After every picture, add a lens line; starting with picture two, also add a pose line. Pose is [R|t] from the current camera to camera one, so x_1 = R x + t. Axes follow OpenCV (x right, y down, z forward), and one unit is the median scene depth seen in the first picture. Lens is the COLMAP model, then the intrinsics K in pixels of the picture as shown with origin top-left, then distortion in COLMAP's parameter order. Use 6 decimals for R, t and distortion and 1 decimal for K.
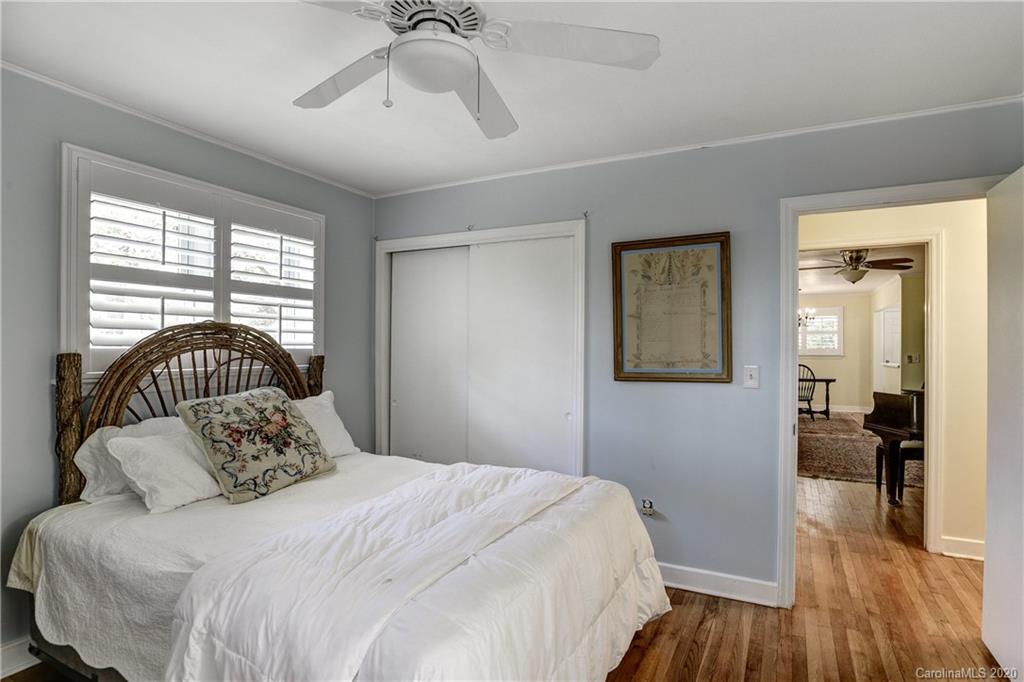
lens RADIAL K [[533.1, 0, 512.0], [0, 533.1, 341.0], [0, 0, 1]] dist [-0.053820, -0.000065]
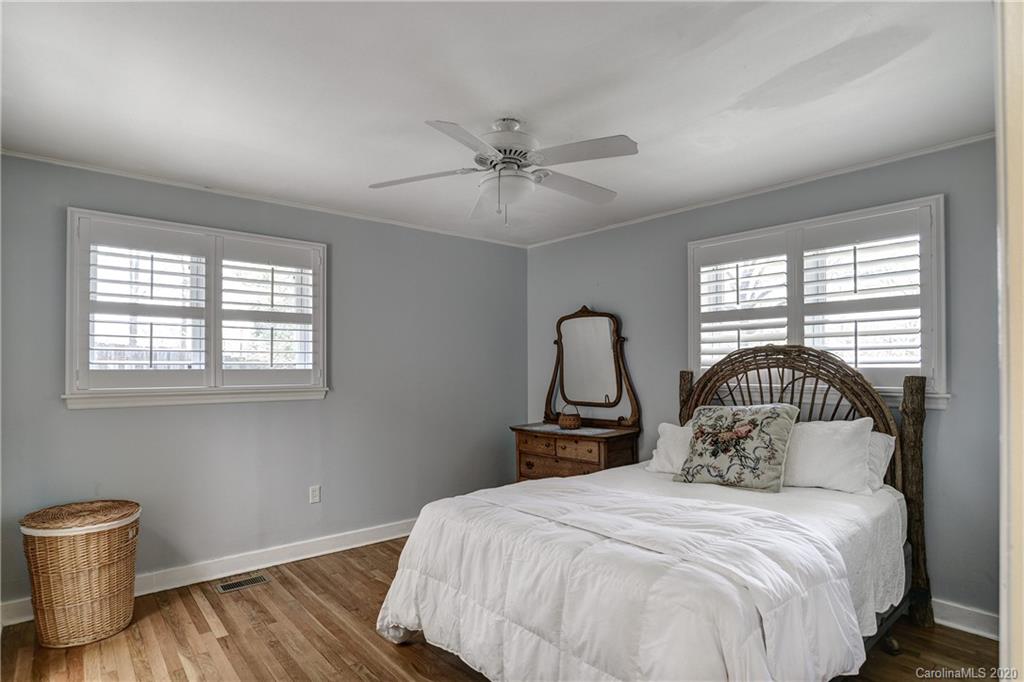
lens RADIAL K [[542.1, 0, 510.6], [0, 542.1, 365.9], [0, 0, 1]] dist [-0.051961, 0.000130]
pose [[-0.376354, -0.007009, -0.926449, 0.756038], [0.011745, 0.999855, -0.012335, 0.017832], [0.926401, -0.015523, -0.376217, 0.912425]]
